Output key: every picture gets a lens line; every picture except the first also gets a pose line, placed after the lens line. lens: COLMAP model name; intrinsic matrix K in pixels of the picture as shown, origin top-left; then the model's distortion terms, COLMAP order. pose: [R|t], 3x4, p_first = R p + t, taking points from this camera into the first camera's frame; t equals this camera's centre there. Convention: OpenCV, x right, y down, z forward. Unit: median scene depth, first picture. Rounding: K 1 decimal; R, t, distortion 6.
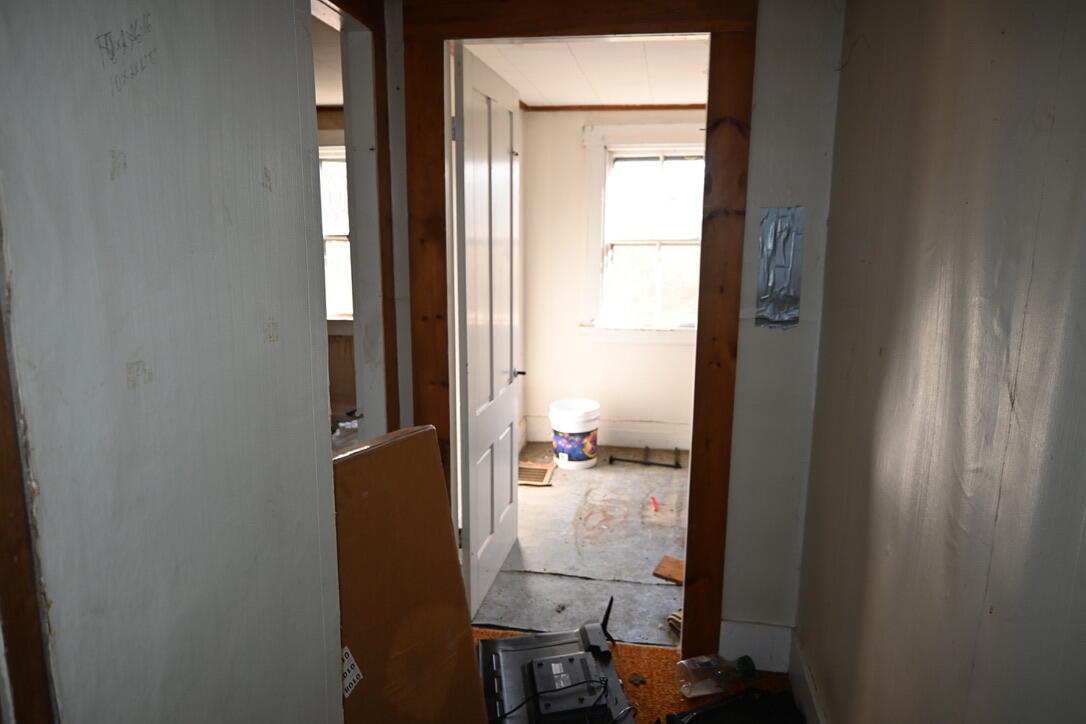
lens RADIAL K [[732.4, 0, 545.3], [0, 732.4, 357.0], [0, 0, 1]] dist [-0.018374, 0.008463]
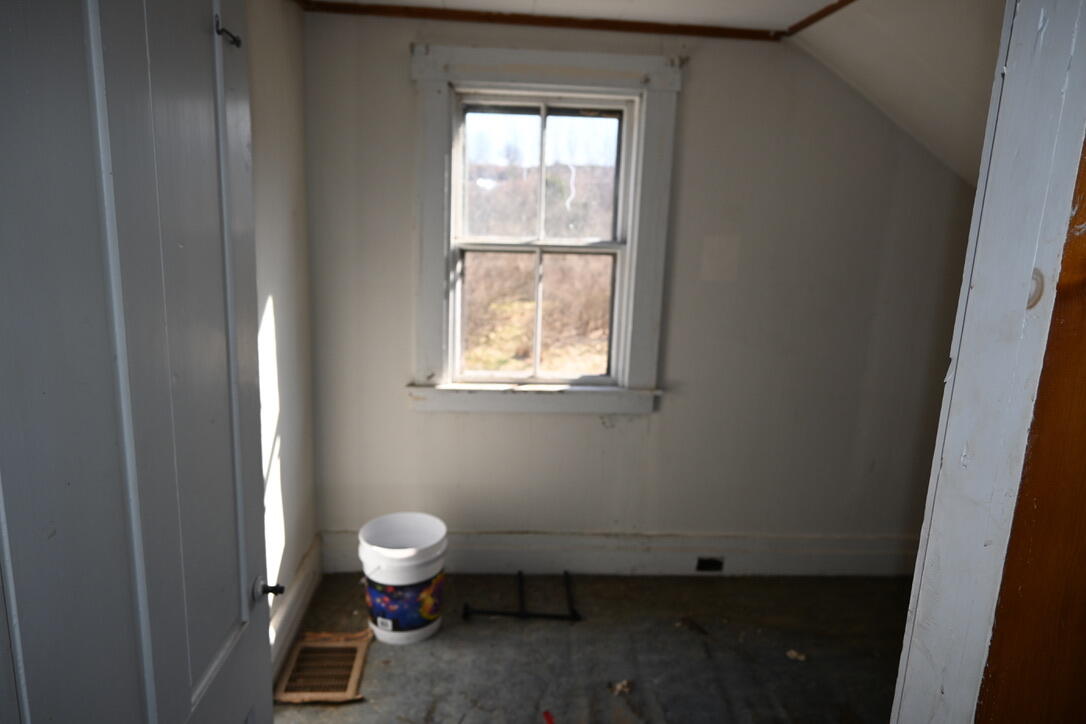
lens RADIAL K [[732.4, 0, 545.3], [0, 732.4, 357.0], [0, 0, 1]] dist [-0.018374, 0.008463]
pose [[0.972890, -0.015667, 0.230738, 0.018282], [0.007508, 0.999317, 0.036194, -0.092451], [-0.231148, -0.033480, 0.972342, 0.417551]]
